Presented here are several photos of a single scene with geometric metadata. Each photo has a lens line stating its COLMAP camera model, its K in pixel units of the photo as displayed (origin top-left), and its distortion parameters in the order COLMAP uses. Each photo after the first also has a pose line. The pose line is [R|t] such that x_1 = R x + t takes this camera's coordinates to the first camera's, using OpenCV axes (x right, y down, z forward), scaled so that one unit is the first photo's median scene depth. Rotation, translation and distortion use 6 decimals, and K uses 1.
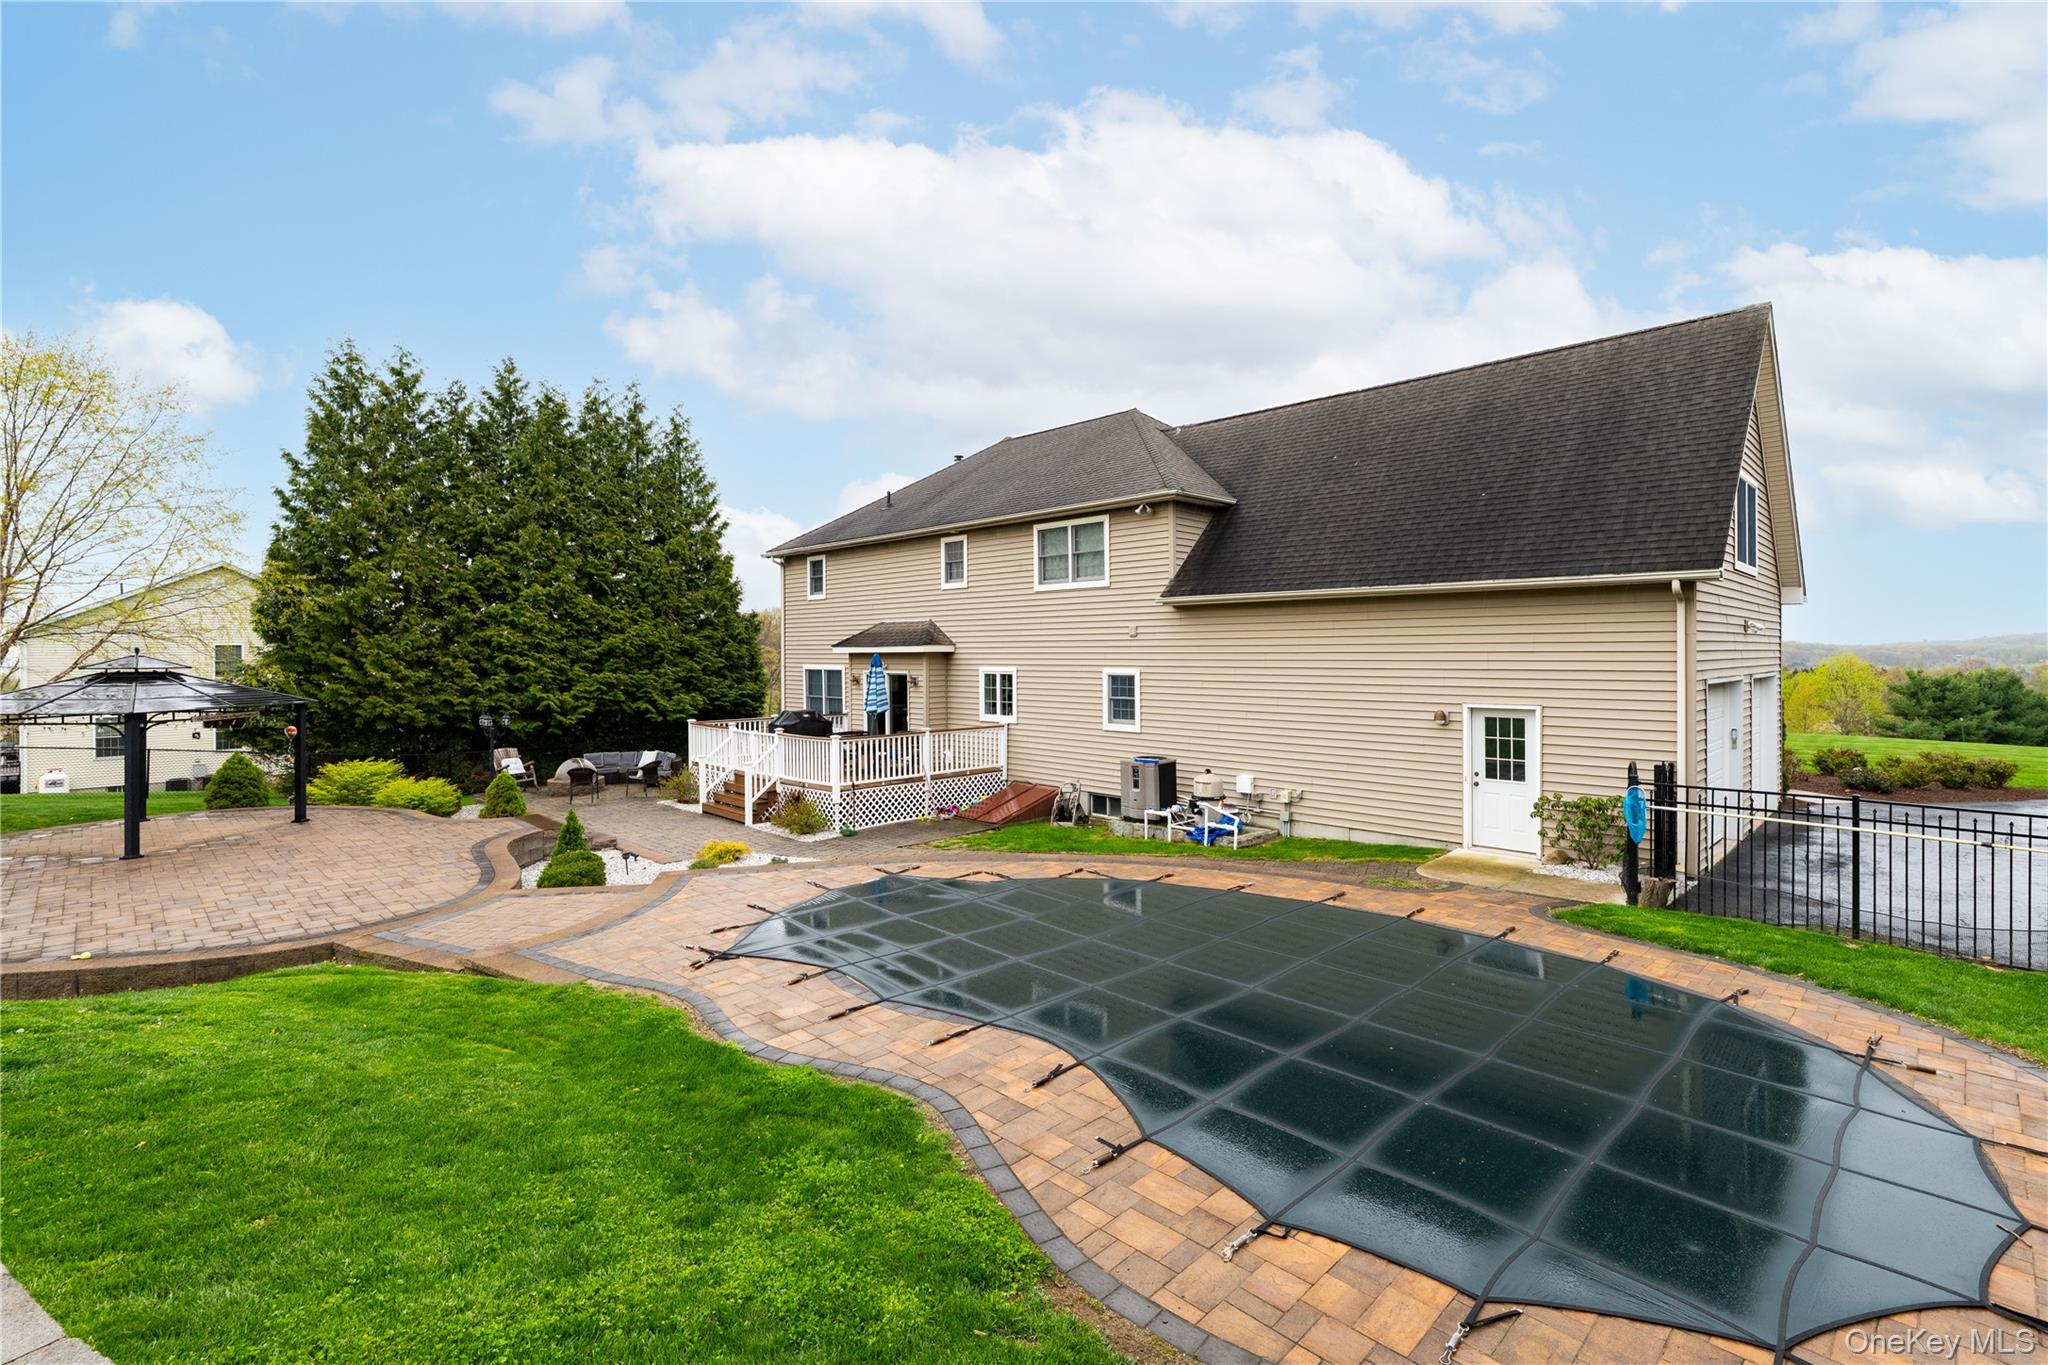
lens RADIAL K [[917.8, 0, 1044.3], [0, 917.8, 663.1], [0, 0, 1]] dist [-0.009475, 0.000238]
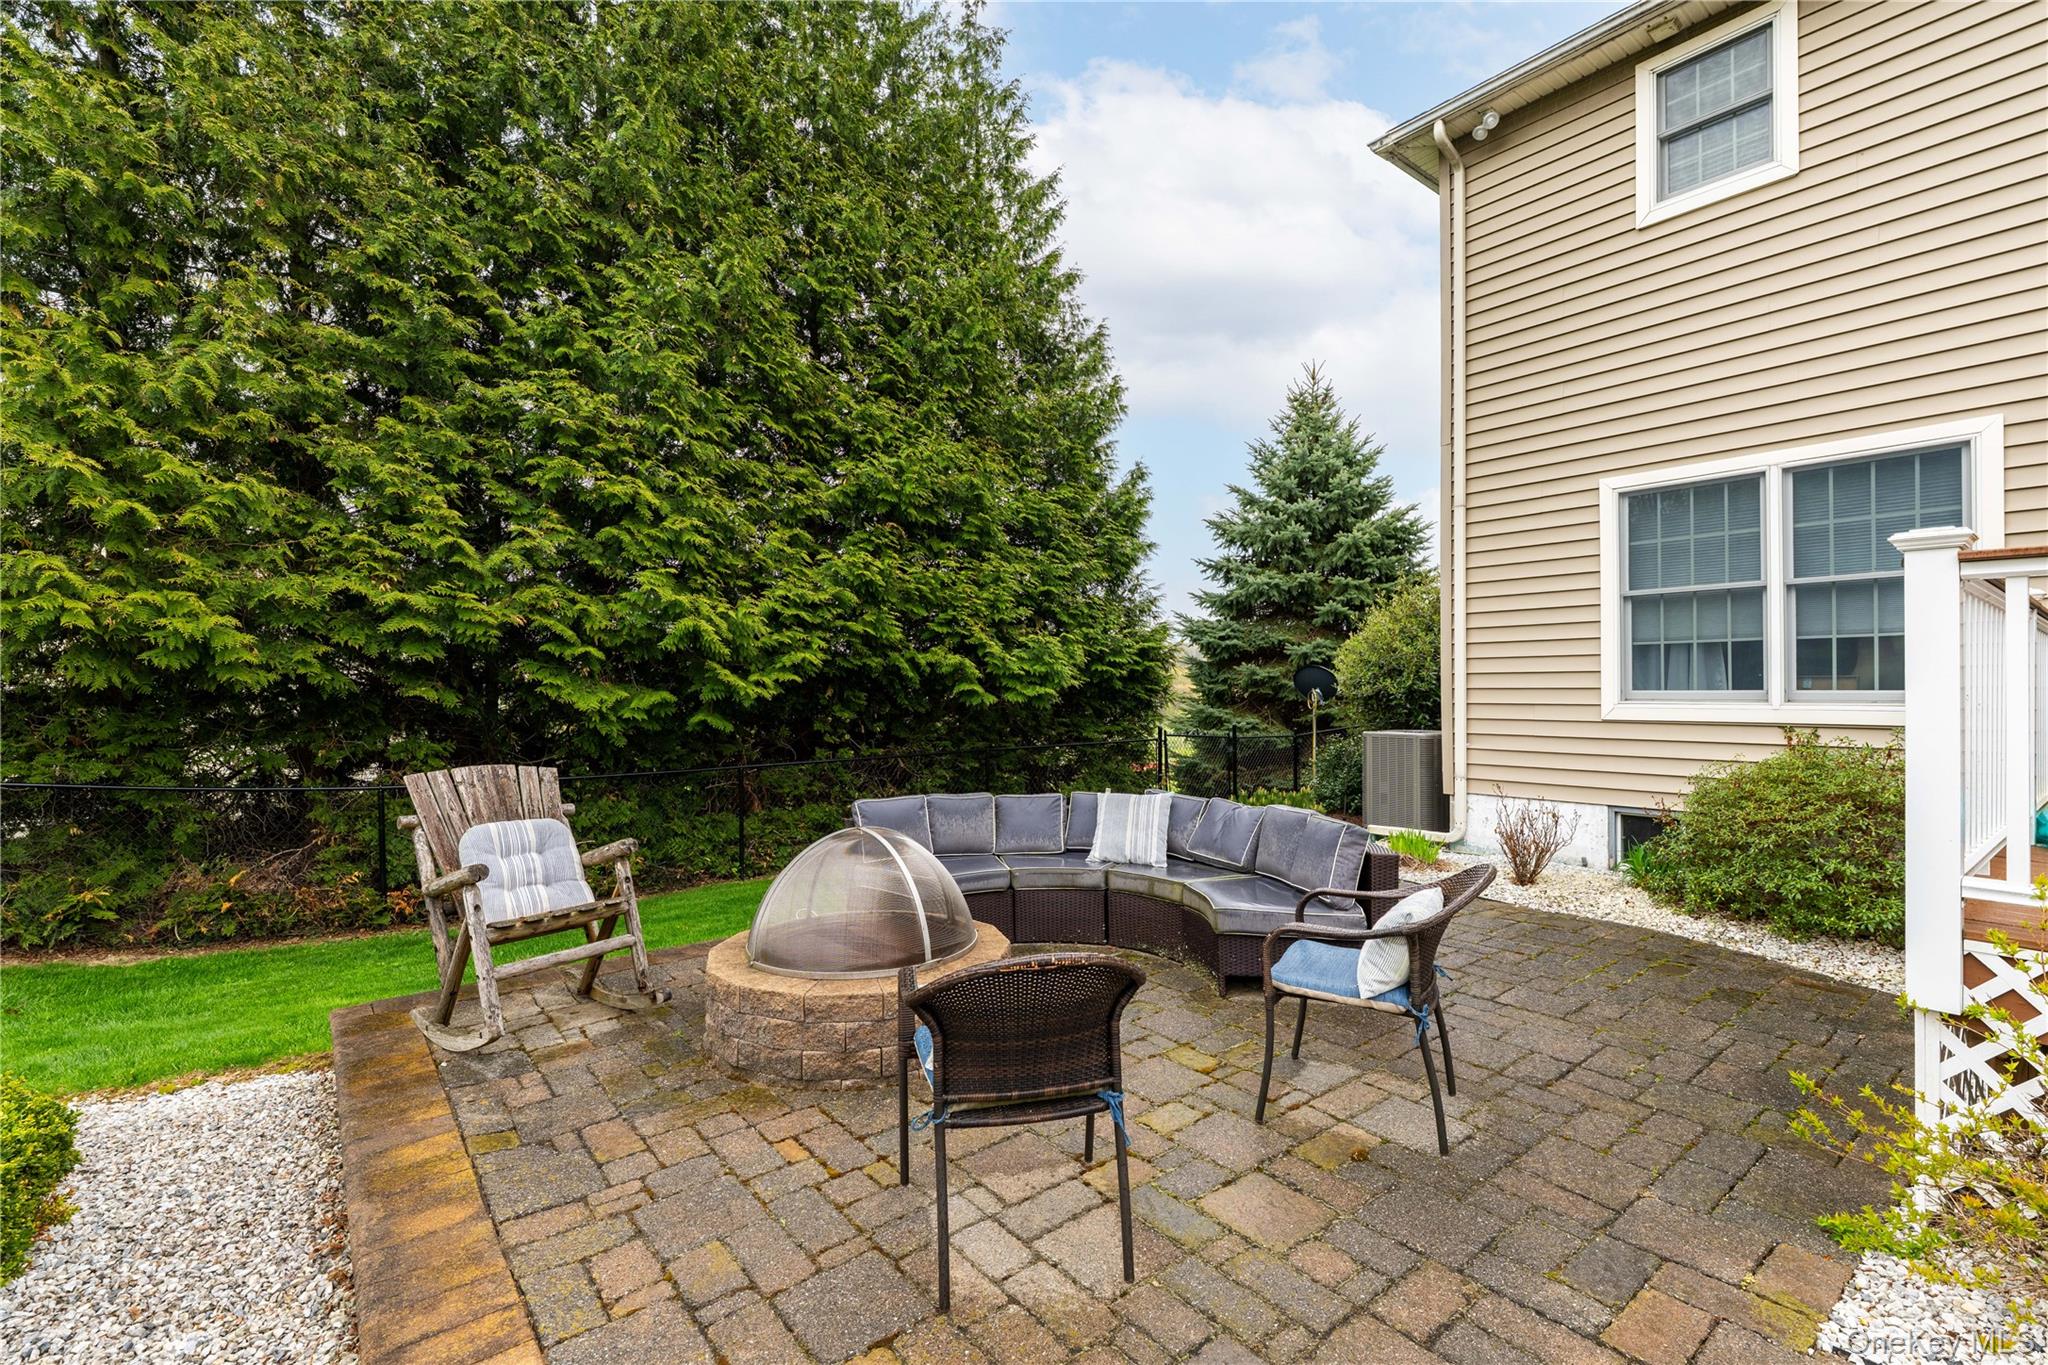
lens RADIAL K [[894.3, 0, 1022.6], [0, 894.3, 685.9], [0, 0, 1]] dist [-0.003268, -0.000171]
pose [[0.992496, 0.005385, -0.122157, -0.433236], [-0.008020, 0.999745, -0.021094, 0.074881], [0.122013, 0.021916, 0.992287, 0.783752]]
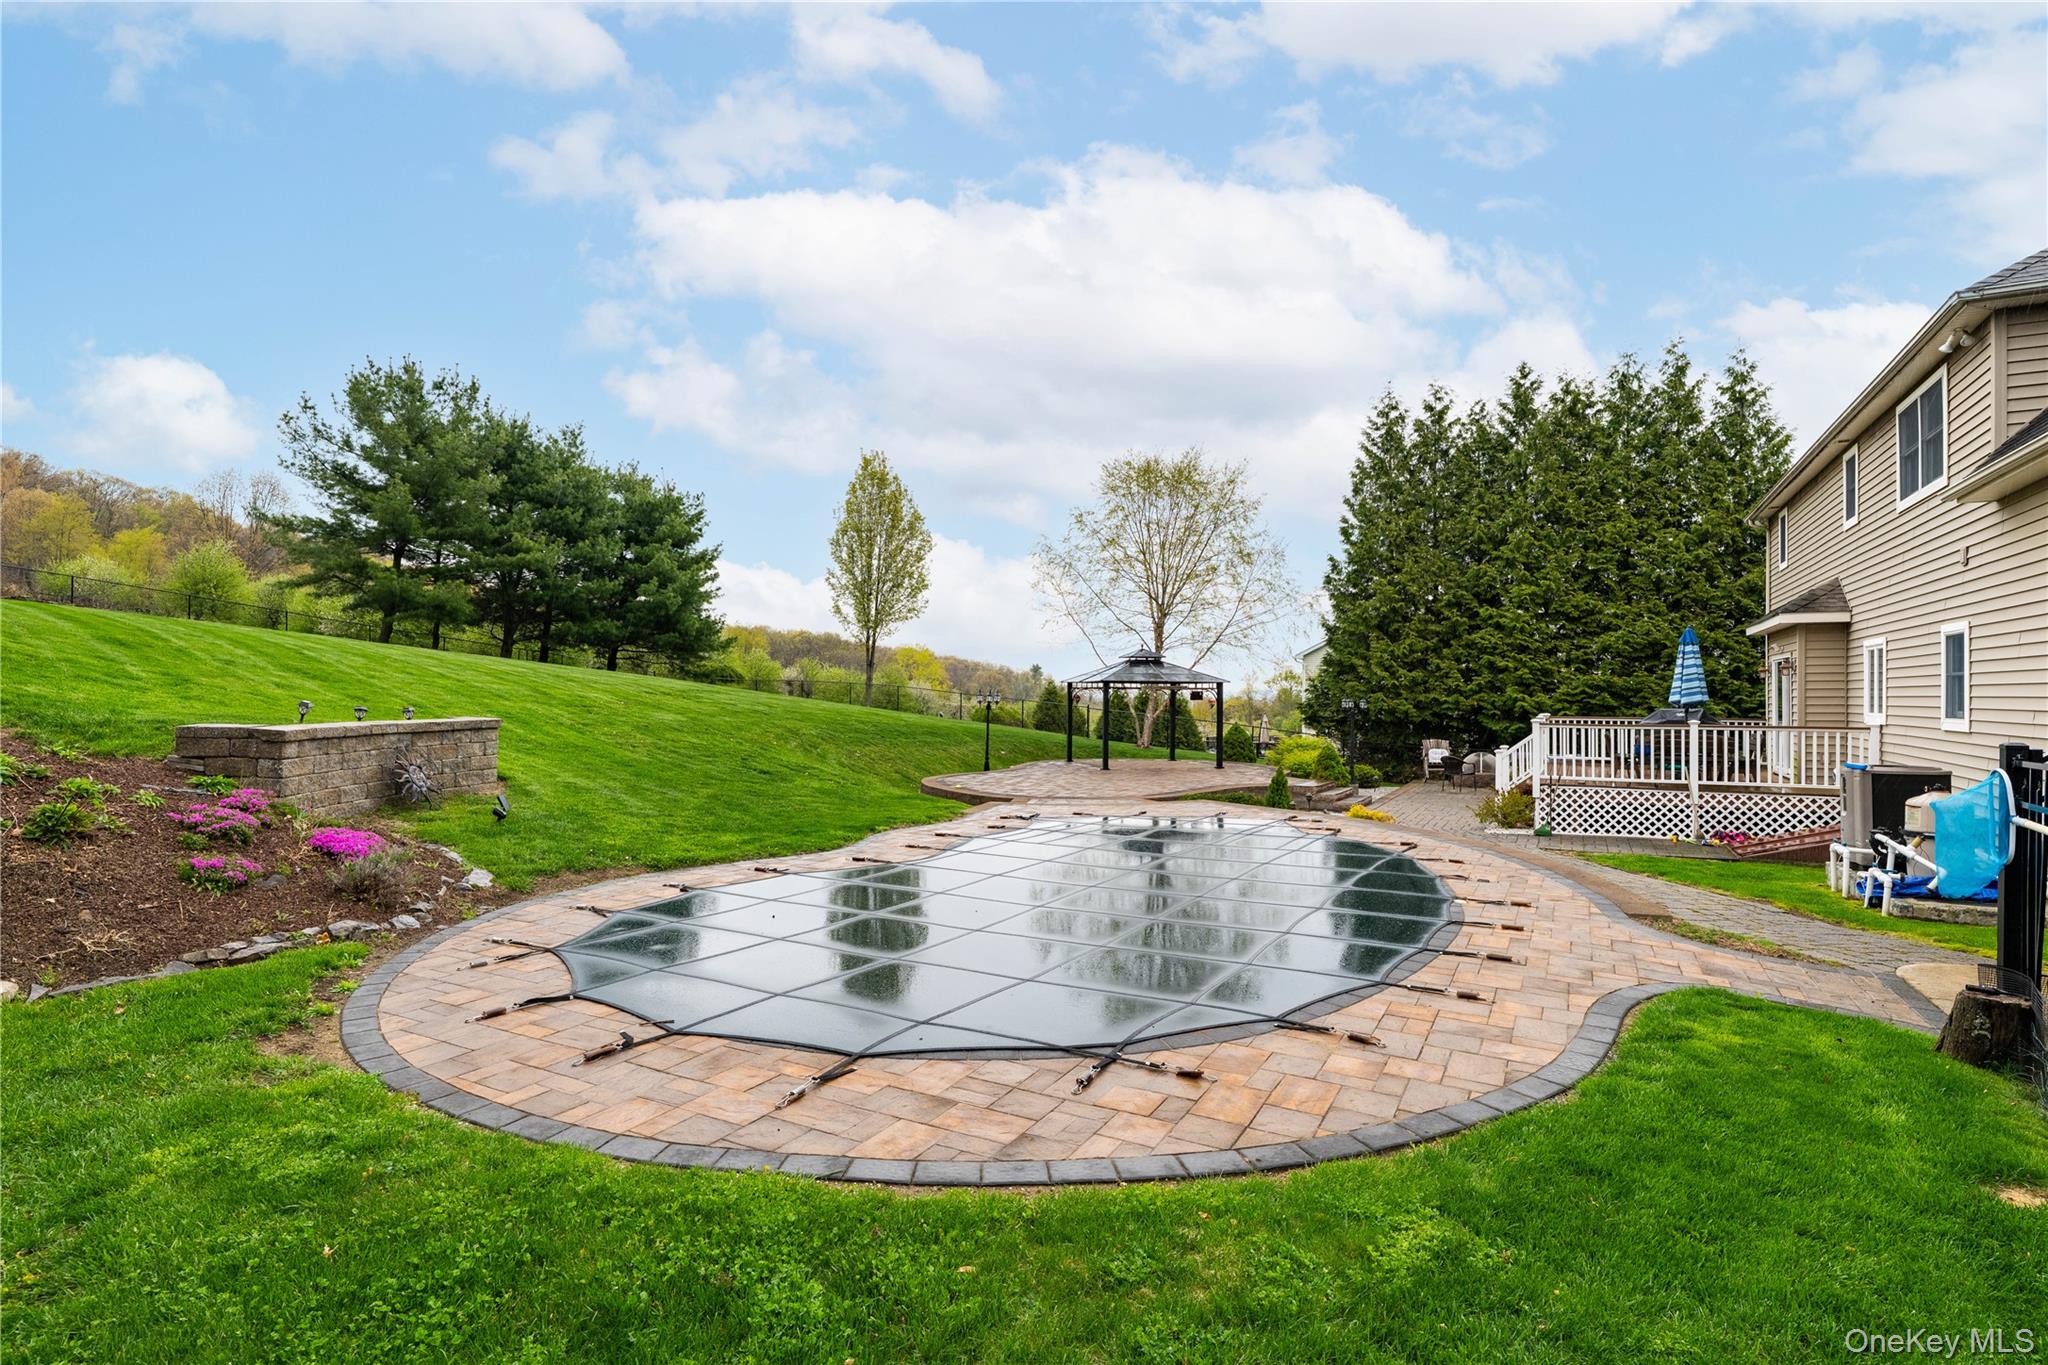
lens RADIAL K [[1032.2, 0, 1032.7], [0, 1032.2, 687.6], [0, 0, 1]] dist [0.007064, 0.000322]
pose [[0.292067, -0.000721, -0.956398, 0.400142], [-0.017791, 0.999823, -0.006186, 0.045515], [0.956232, 0.018822, 0.292002, 0.184967]]
